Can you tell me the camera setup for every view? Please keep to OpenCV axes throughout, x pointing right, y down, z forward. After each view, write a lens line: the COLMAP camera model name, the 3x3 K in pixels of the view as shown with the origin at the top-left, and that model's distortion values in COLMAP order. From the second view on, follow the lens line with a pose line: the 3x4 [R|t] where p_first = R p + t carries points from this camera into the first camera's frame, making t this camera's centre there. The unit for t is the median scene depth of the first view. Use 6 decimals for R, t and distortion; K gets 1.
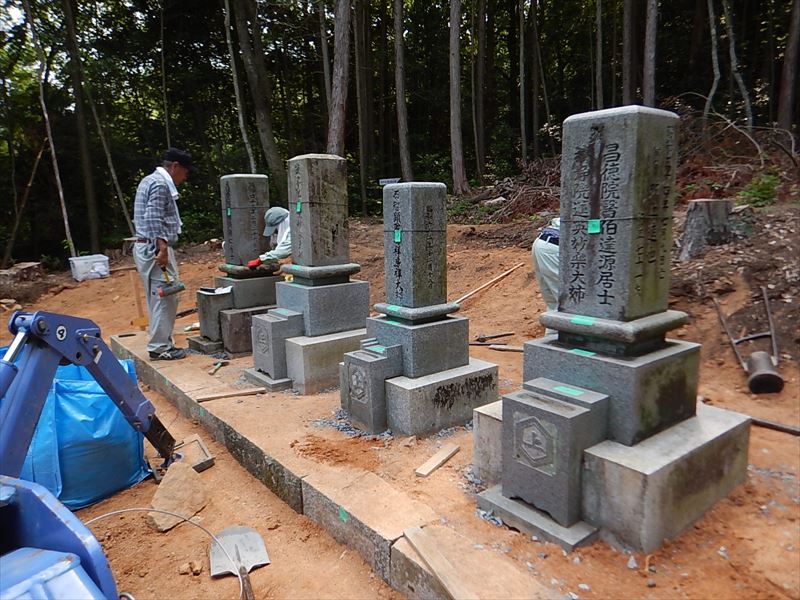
lens RADIAL K [[573.7, 0, 401.3], [0, 573.7, 299.0], [0, 0, 1]] dist [-0.009549, 0.002930]
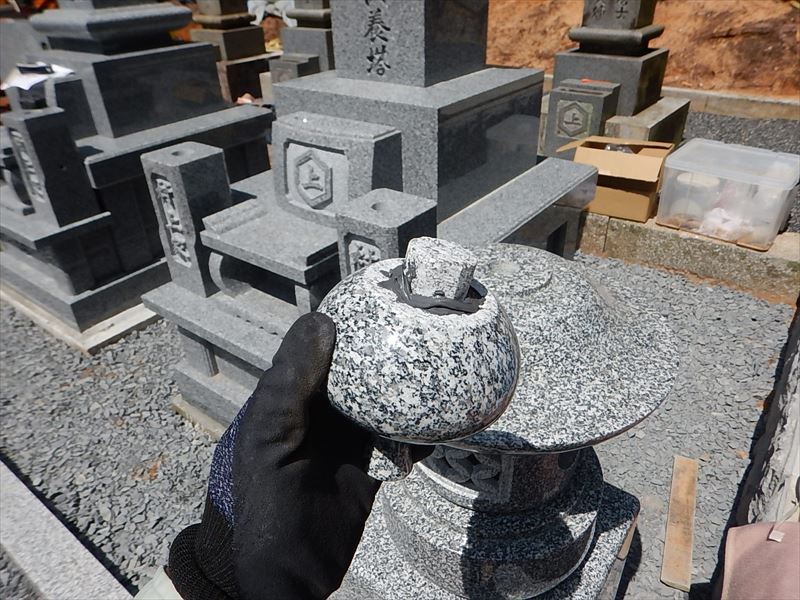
lens RADIAL K [[573.7, 0, 400.1], [0, 573.7, 299.7], [0, 0, 1]] dist [-0.009549, 0.002930]
pose [[0.964415, -0.136727, 0.226296, -0.605062], [0.039037, 0.920161, 0.389589, 0.079800], [-0.261496, -0.366891, 0.892754, -0.394715]]
